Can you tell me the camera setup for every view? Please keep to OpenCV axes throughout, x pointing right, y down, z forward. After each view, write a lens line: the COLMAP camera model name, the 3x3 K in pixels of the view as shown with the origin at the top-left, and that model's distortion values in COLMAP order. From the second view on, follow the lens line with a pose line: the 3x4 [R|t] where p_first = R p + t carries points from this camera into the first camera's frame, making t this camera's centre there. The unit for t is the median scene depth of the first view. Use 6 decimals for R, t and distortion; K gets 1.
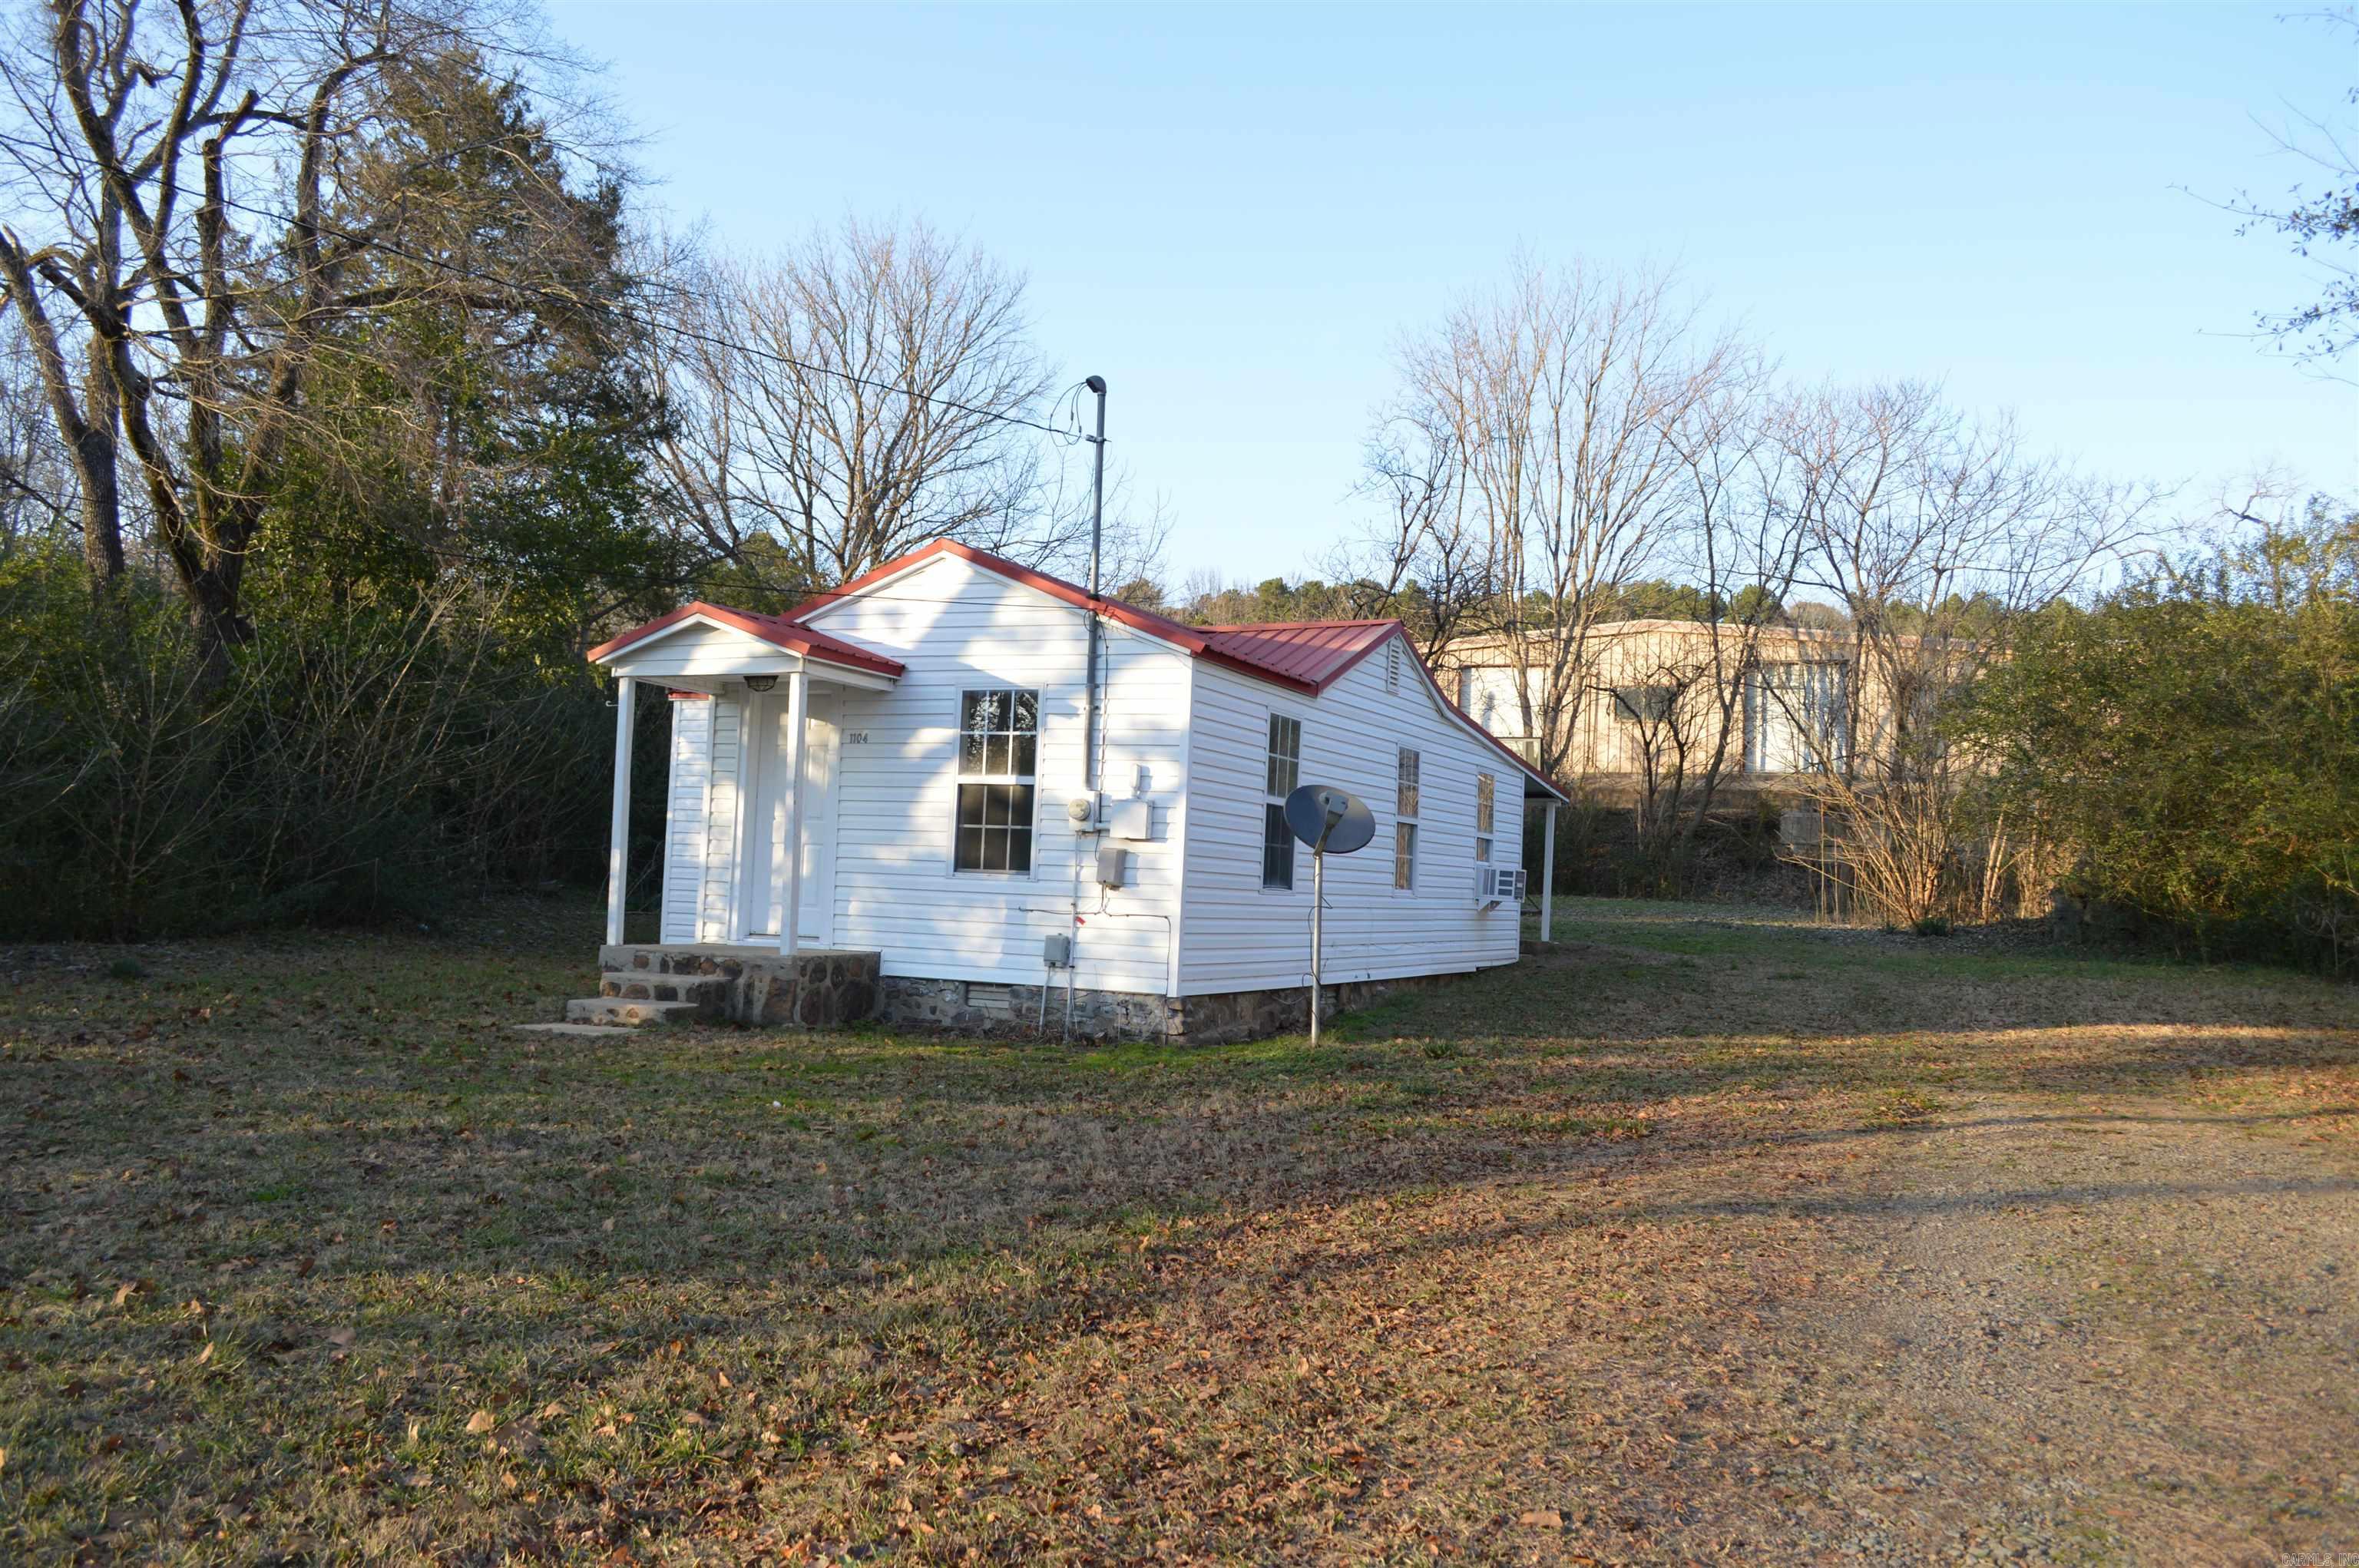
lens RADIAL K [[1883.8, 0, 1176.6], [0, 1883.8, 777.6], [0, 0, 1]] dist [-0.003134, -0.005239]
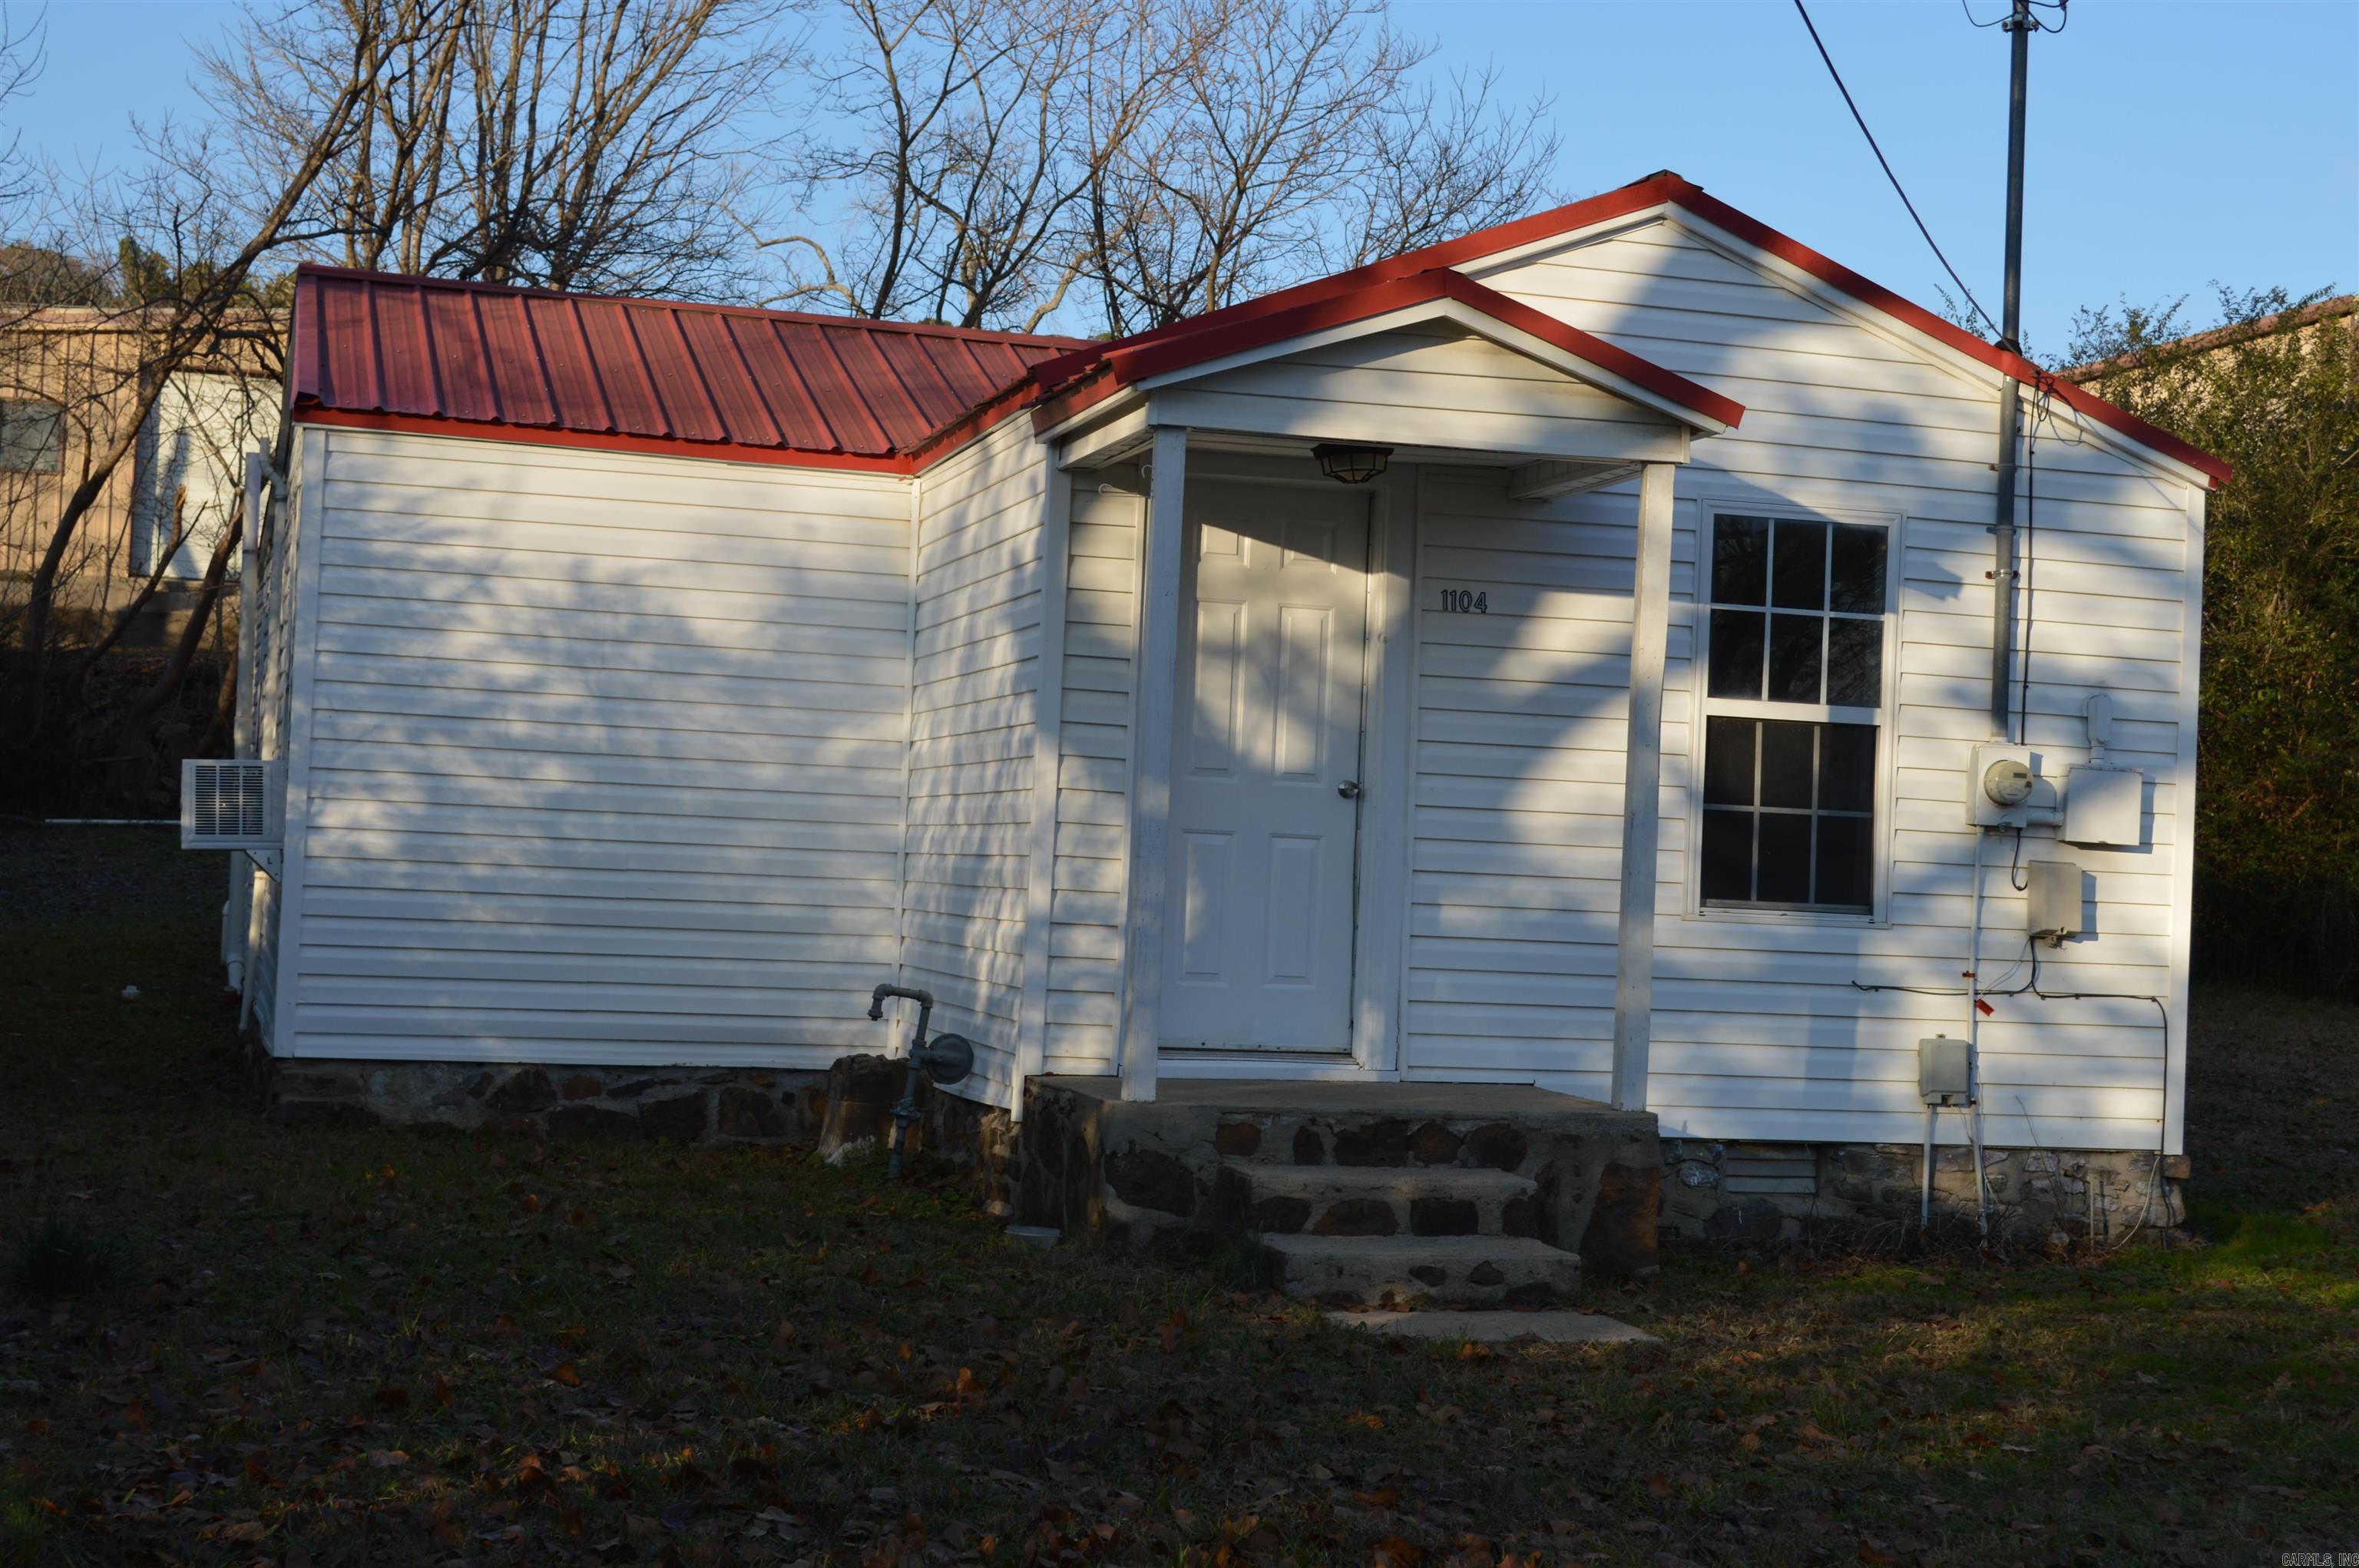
lens RADIAL K [[3450.5, 0, 1179.5], [0, 3450.5, 784.0], [0, 0, 1]] dist [-0.006549, -0.028368]
pose [[0.758676, 0.010951, 0.651376, -0.752594], [-0.051848, 0.997702, 0.043614, -0.010066], [-0.649401, -0.066861, 0.757501, 0.434108]]
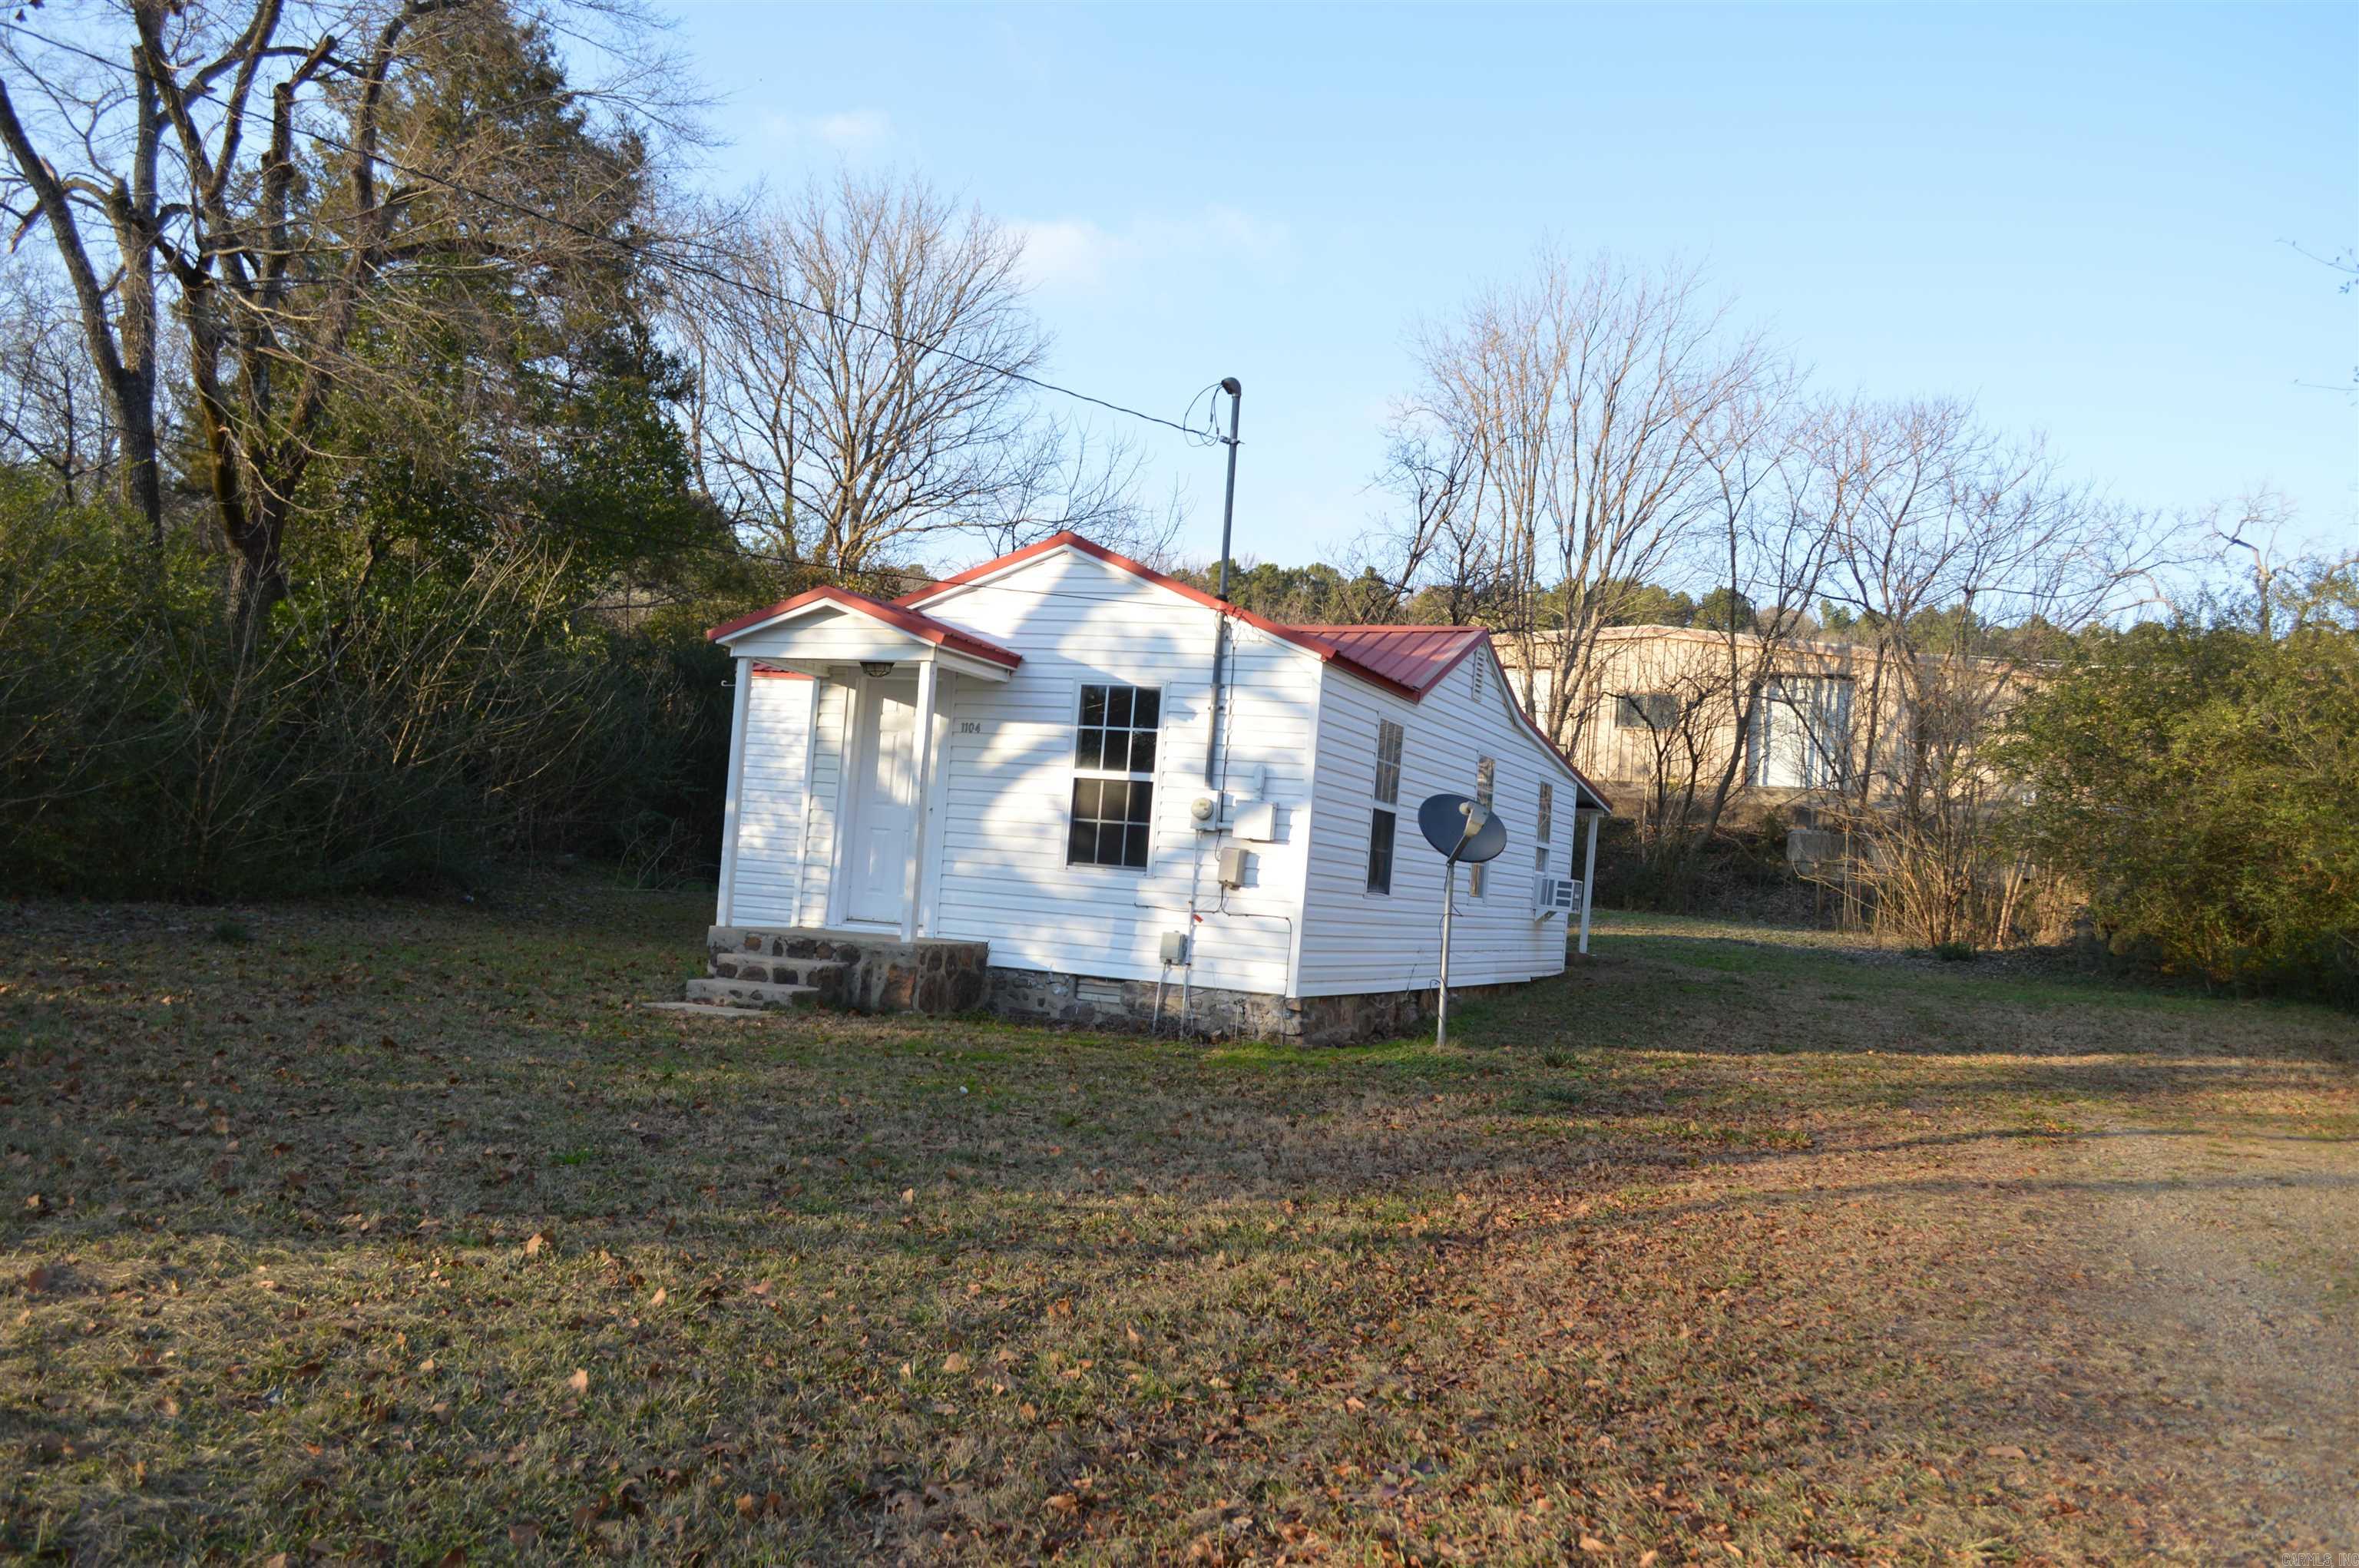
lens RADIAL K [[1983.9, 0, 1179.5], [0, 1983.9, 784.0], [0, 0, 1]] dist [-0.016538, 0.001493]
pose [[0.998638, 0.038449, 0.035259, -0.095373], [-0.038782, 0.999209, 0.008812, -0.004805], [-0.034892, -0.010167, 0.999339, -0.055629]]
